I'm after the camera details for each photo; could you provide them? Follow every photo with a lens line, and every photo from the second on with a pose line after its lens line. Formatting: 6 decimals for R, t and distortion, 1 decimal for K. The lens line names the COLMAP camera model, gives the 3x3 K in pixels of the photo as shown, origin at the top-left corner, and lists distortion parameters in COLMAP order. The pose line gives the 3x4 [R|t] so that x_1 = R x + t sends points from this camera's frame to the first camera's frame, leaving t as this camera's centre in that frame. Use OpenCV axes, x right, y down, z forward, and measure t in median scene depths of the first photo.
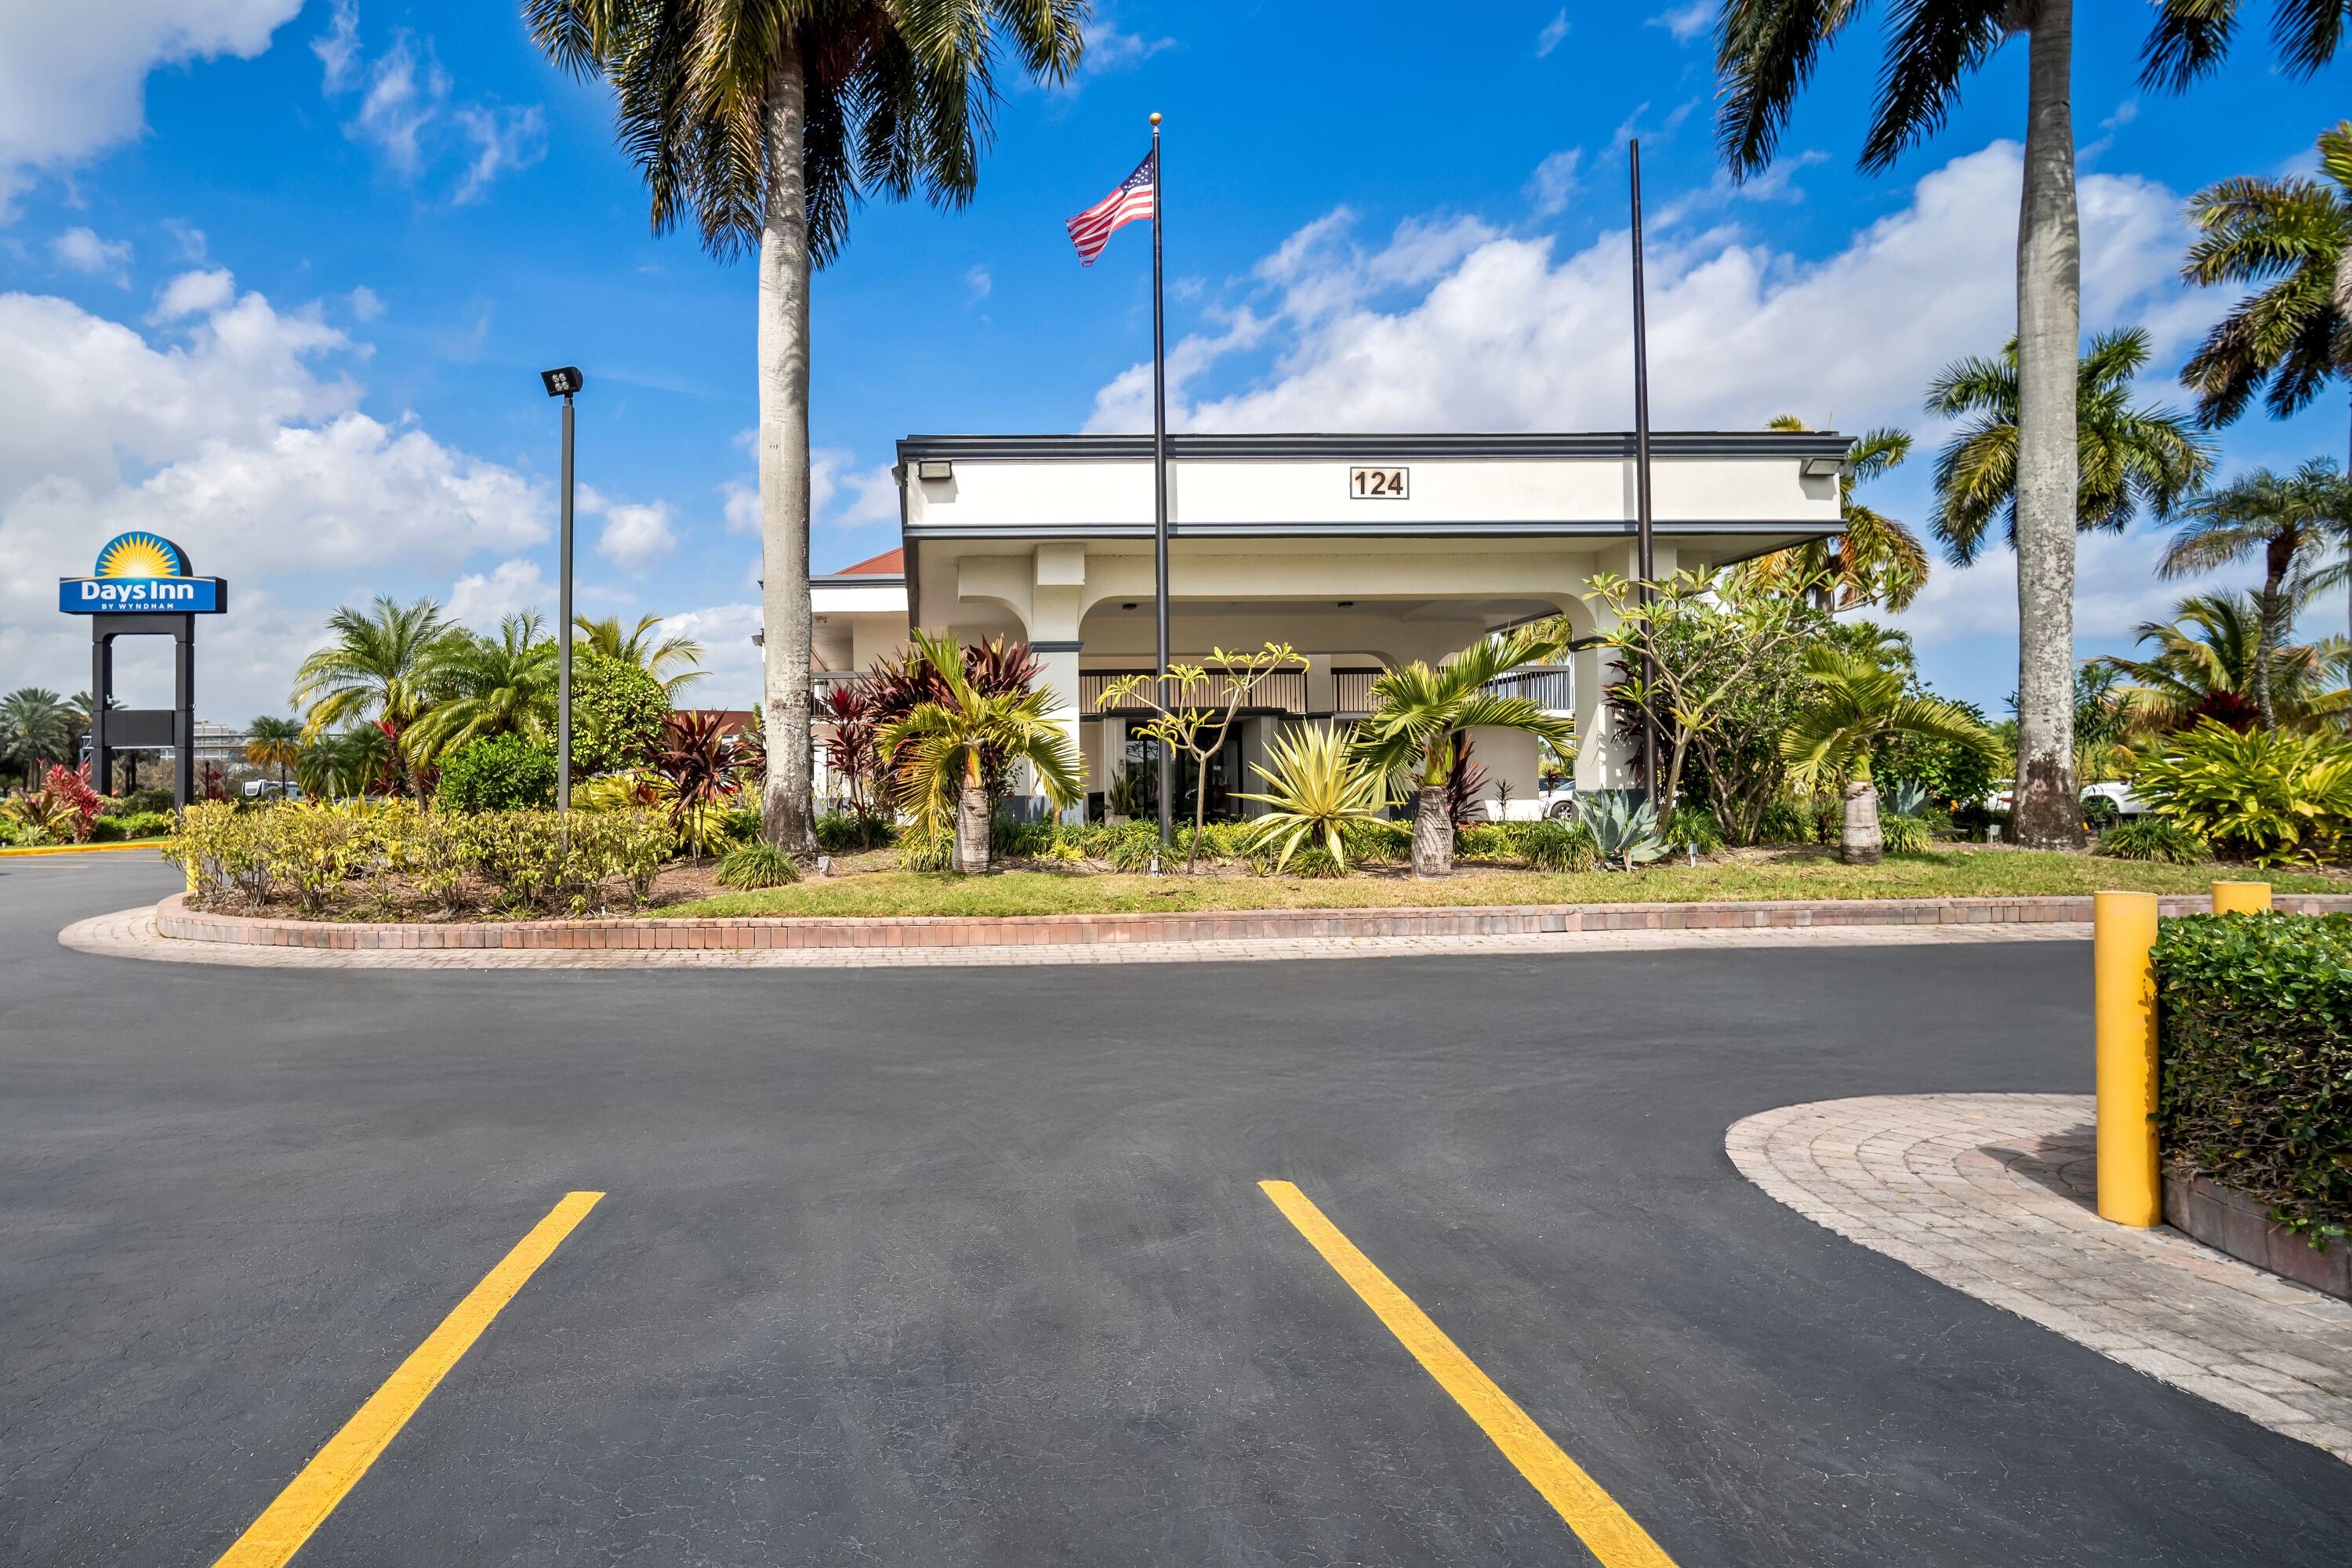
lens RADIAL K [[1421.4, 0, 1176.0], [0, 1421.4, 785.2], [0, 0, 1]] dist [0.000994, 0.004451]
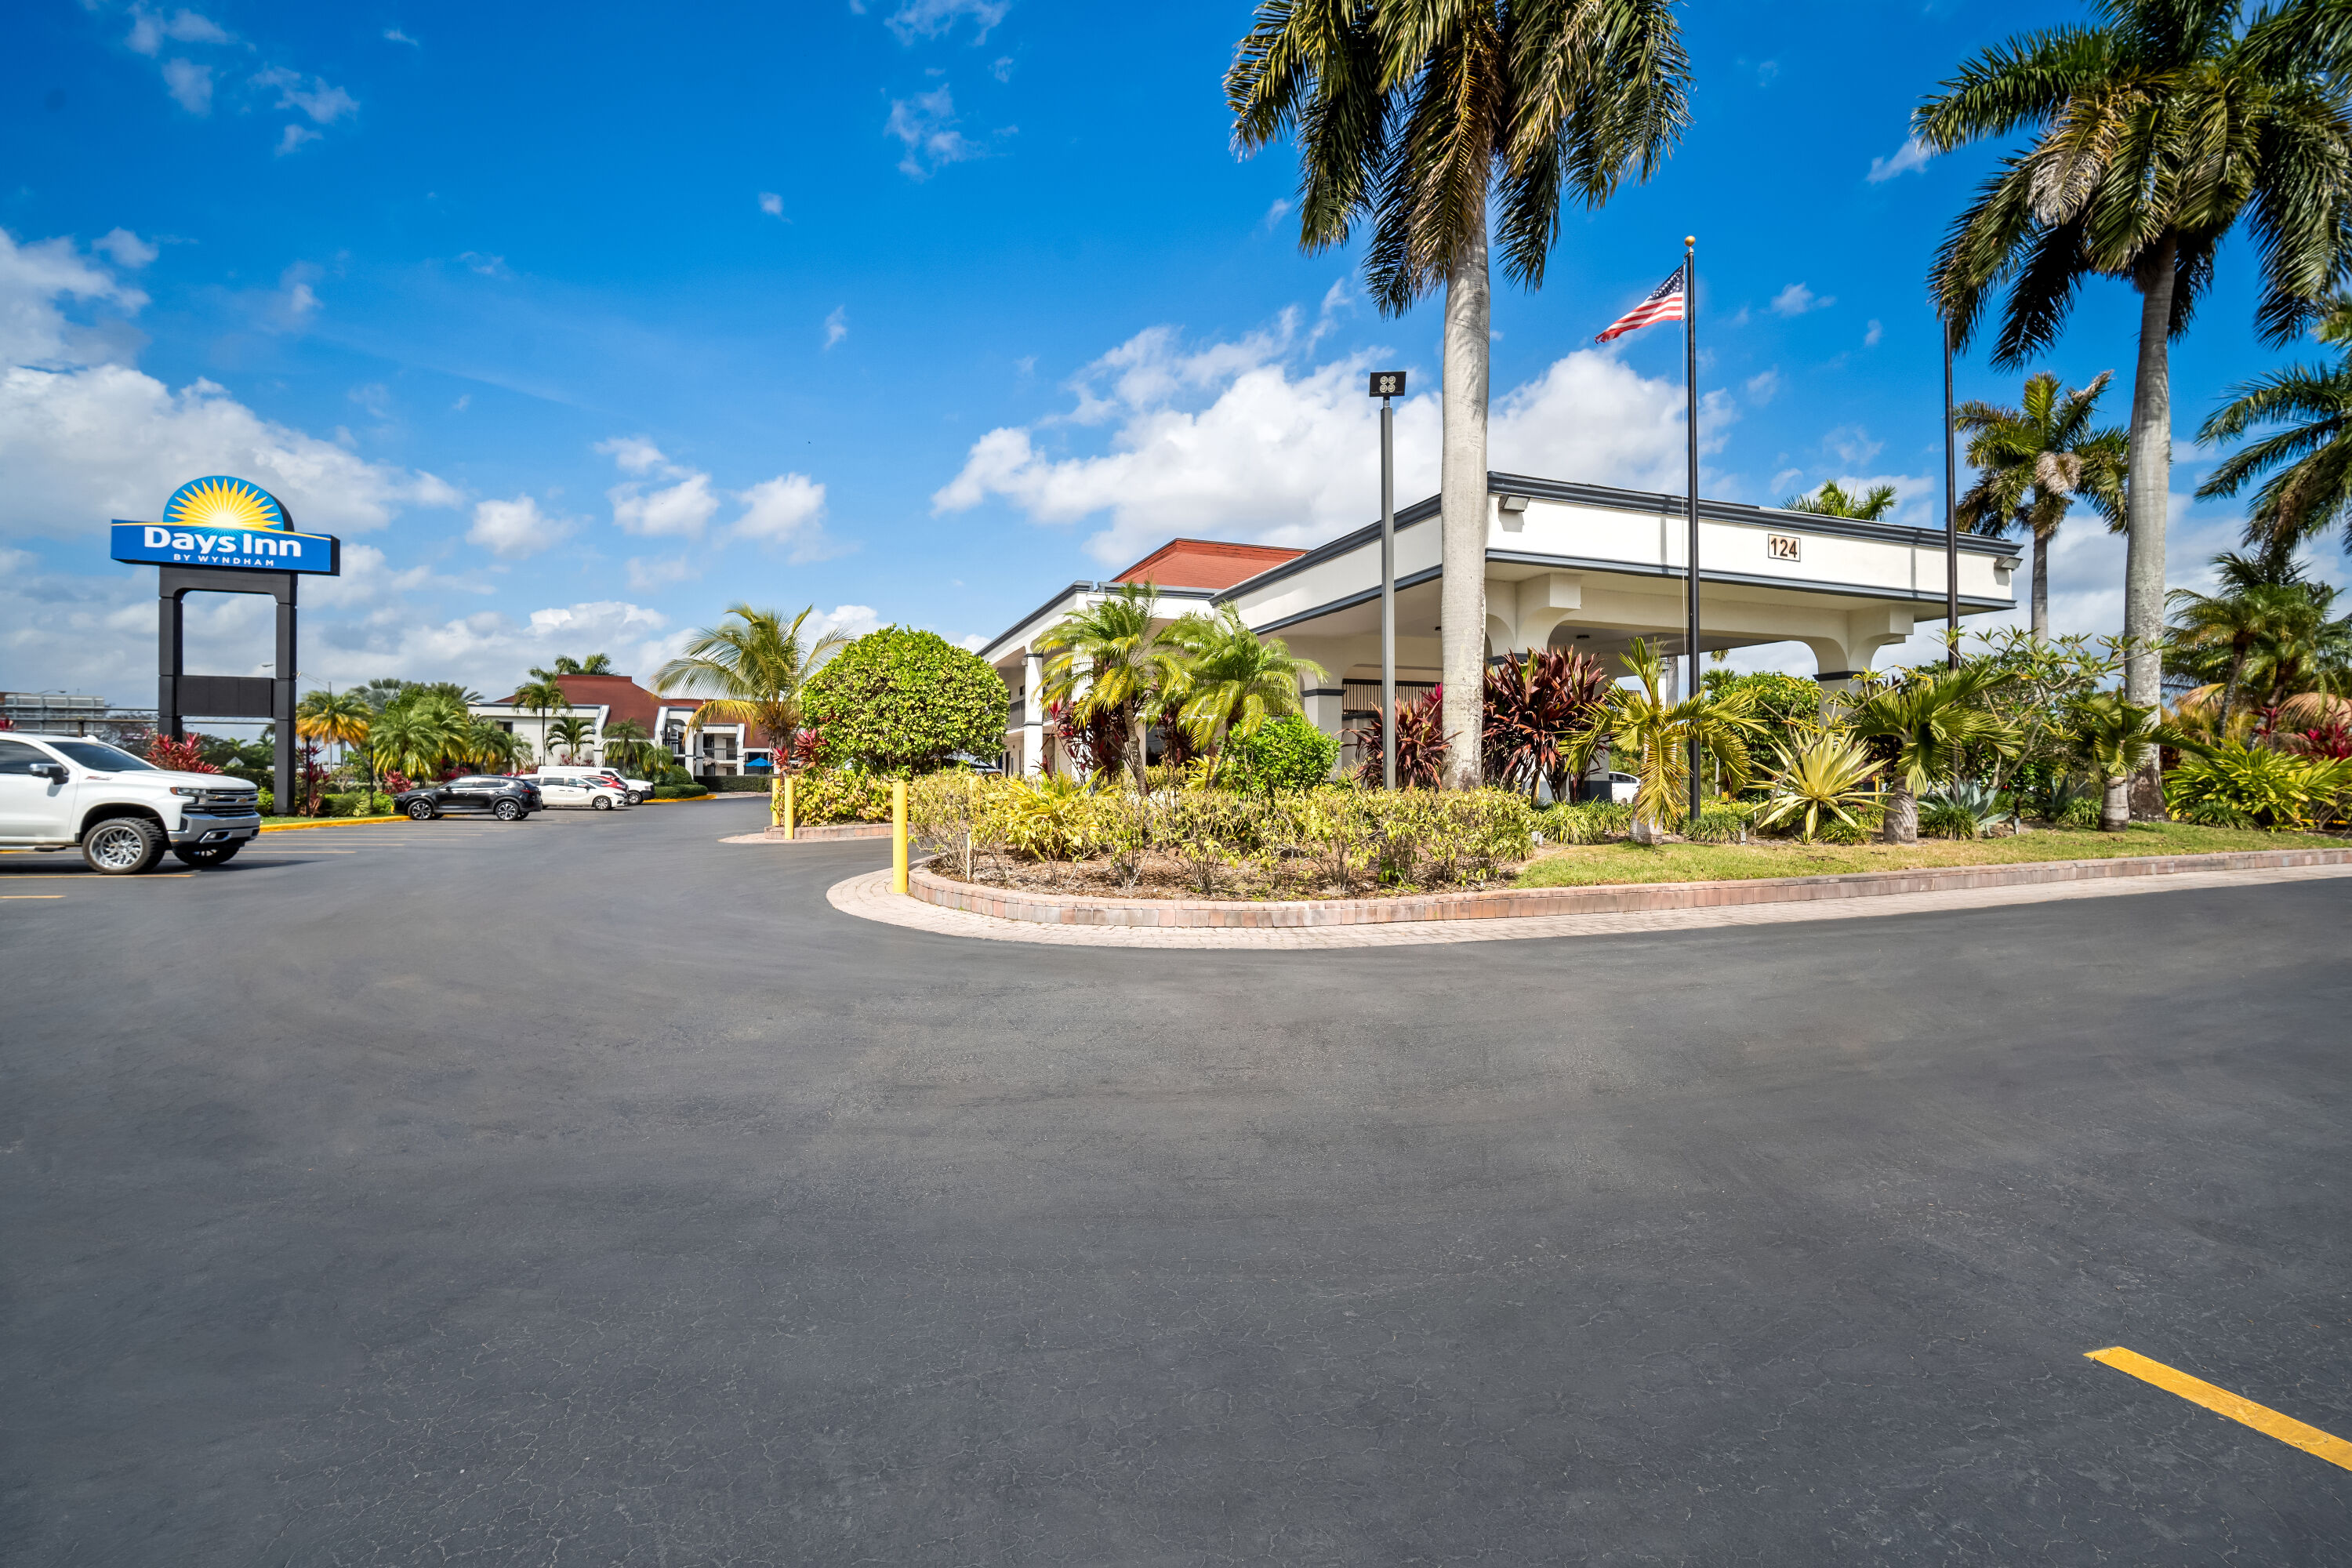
lens RADIAL K [[1119.3, 0, 1177.8], [0, 1119.3, 786.2], [0, 0, 1]] dist [-0.002684, 0.000611]
pose [[0.927342, 0.007765, 0.374135, -0.440867], [-0.009005, 0.999958, 0.001567, 0.007276], [-0.374107, -0.004822, 0.927373, 0.141057]]
